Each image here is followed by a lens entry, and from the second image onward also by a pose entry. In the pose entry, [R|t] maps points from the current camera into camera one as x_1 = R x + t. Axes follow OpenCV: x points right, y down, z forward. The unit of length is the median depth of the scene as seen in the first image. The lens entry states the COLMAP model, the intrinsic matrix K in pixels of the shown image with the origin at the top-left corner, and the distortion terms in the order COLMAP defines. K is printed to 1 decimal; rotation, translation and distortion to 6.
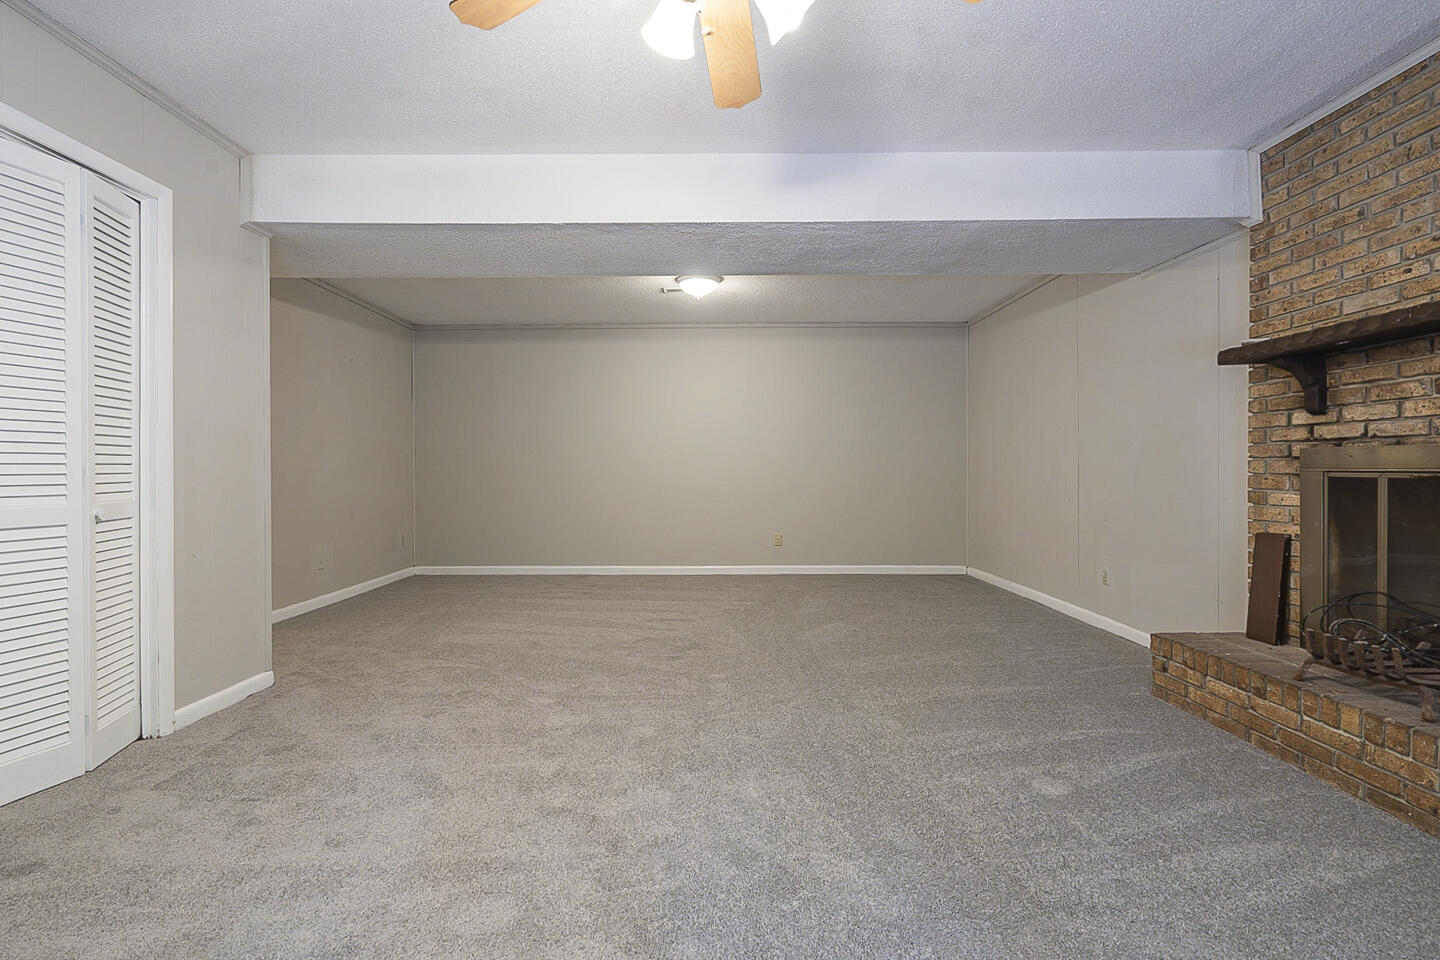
lens RADIAL K [[659.0, 0, 719.0], [0, 659.0, 474.7], [0, 0, 1]] dist [-0.005274, -0.000448]
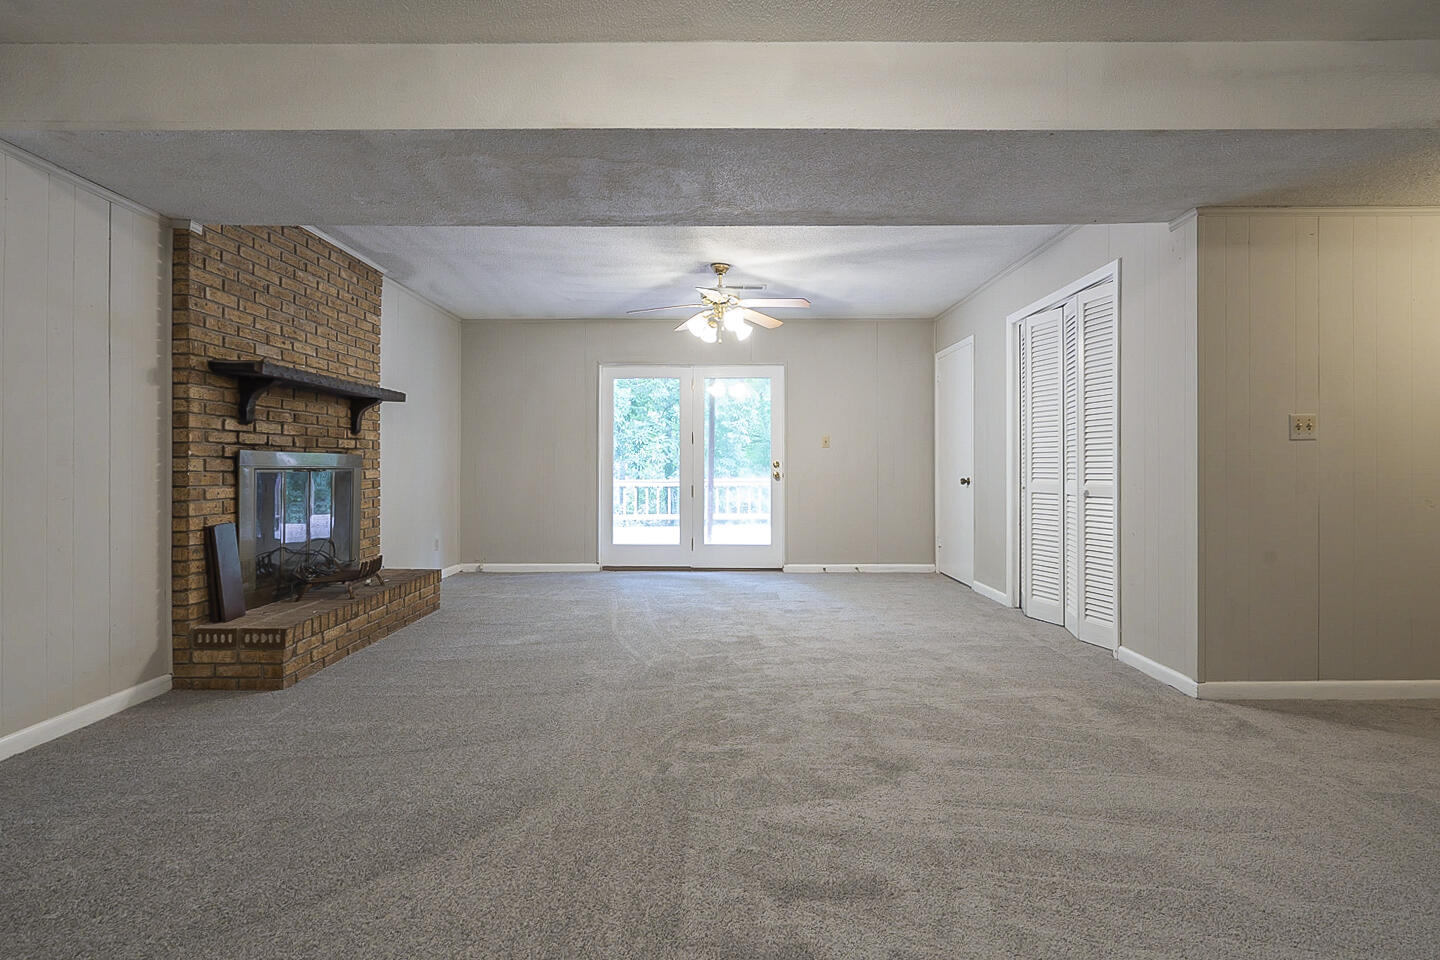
lens RADIAL K [[659.0, 0, 719.7], [0, 659.0, 471.1], [0, 0, 1]] dist [-0.005274, -0.000448]
pose [[-0.999789, 0.003515, 0.020234, -0.037419], [0.003831, 0.999872, 0.015562, -0.016980], [-0.020177, 0.015636, -0.999674, 2.246229]]
